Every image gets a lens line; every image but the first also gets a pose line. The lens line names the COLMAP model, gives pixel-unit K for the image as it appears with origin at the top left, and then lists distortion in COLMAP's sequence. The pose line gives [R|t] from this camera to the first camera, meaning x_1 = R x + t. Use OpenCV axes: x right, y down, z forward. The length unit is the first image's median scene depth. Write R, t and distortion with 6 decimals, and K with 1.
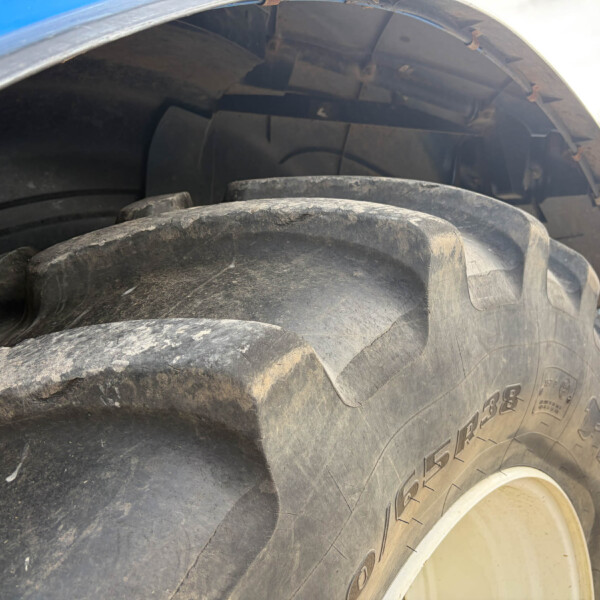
lens RADIAL K [[624.7, 0, 301.6], [0, 624.7, 295.9], [0, 0, 1]] dist [0.016699, 0.000000]
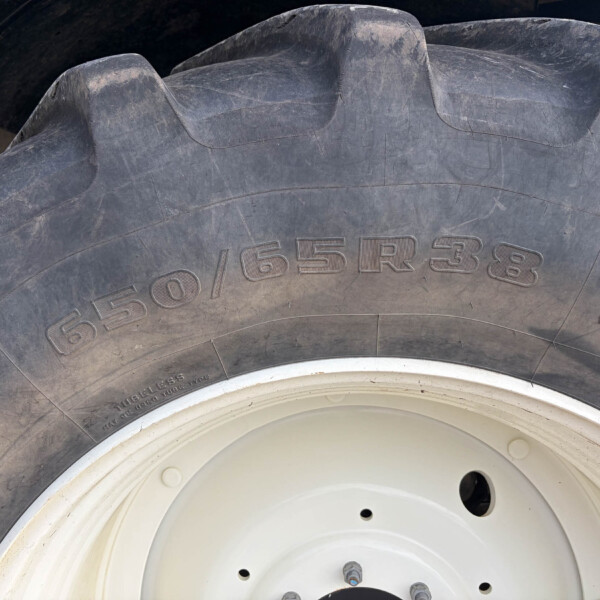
lens RADIAL K [[624.7, 0, 300.2], [0, 624.7, 302.4], [0, 0, 1]] dist [0.016699, 0.000000]
pose [[0.585552, 0.219526, -0.780344, 1.192956], [-0.263510, 0.961900, 0.072870, 0.332541], [0.766610, 0.162960, 0.621090, 0.458025]]
